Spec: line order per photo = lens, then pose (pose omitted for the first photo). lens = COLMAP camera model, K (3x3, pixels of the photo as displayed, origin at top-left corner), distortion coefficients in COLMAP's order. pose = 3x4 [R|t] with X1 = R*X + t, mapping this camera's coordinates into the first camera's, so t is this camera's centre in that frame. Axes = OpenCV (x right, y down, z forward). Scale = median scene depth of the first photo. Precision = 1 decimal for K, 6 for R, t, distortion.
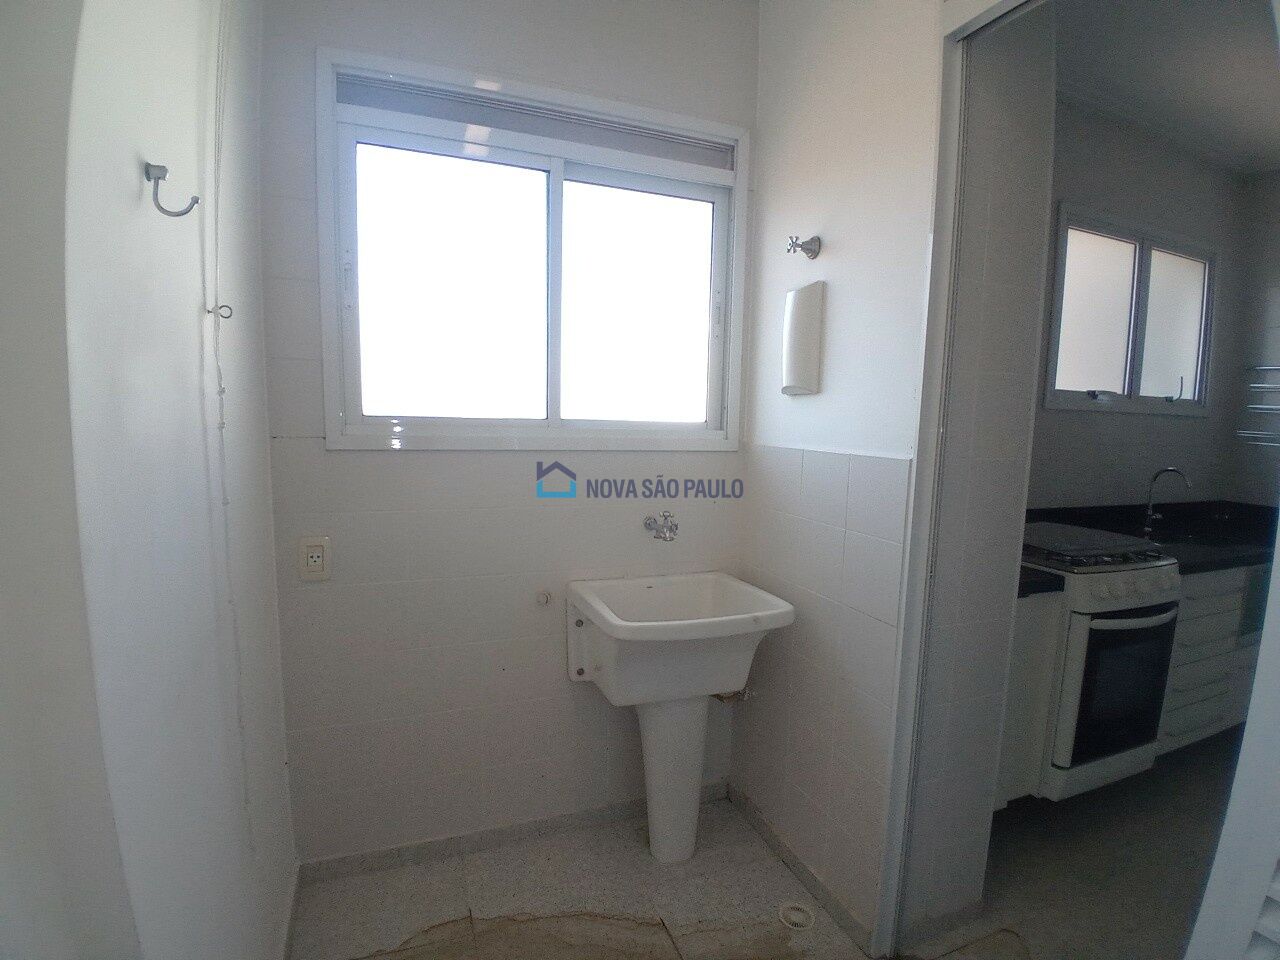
lens RADIAL K [[645.8, 0, 646.1], [0, 645.8, 499.1], [0, 0, 1]] dist [-0.064378, -0.000929]
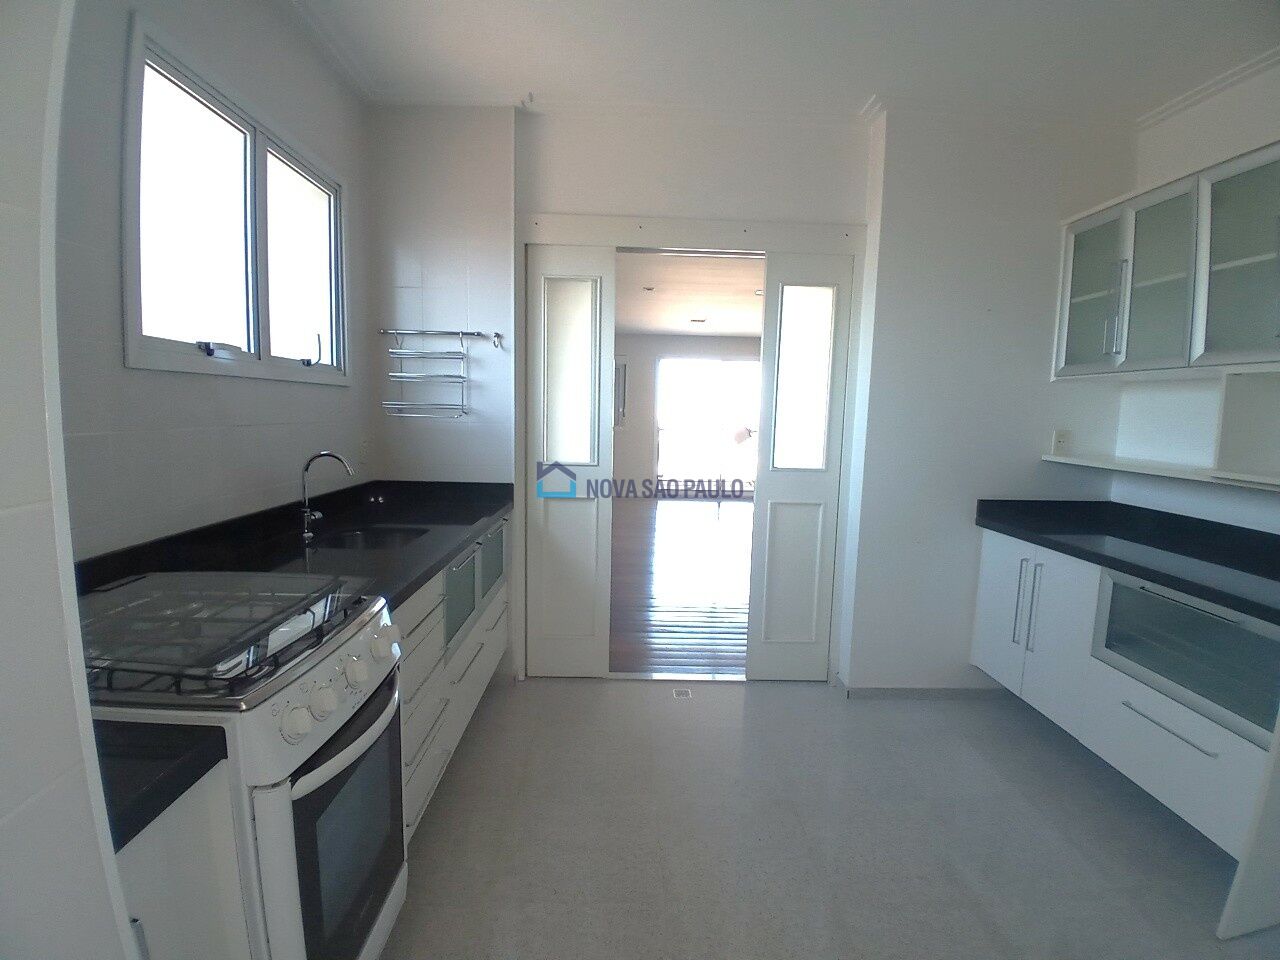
lens RADIAL K [[645.8, 0, 646.1], [0, 645.8, 499.1], [0, 0, 1]] dist [-0.064378, -0.000929]
pose [[0.338712, -0.136169, 0.930984, 0.244770], [0.107890, 0.988566, 0.105338, -0.031495], [-0.934684, 0.064764, 0.349531, 0.351938]]
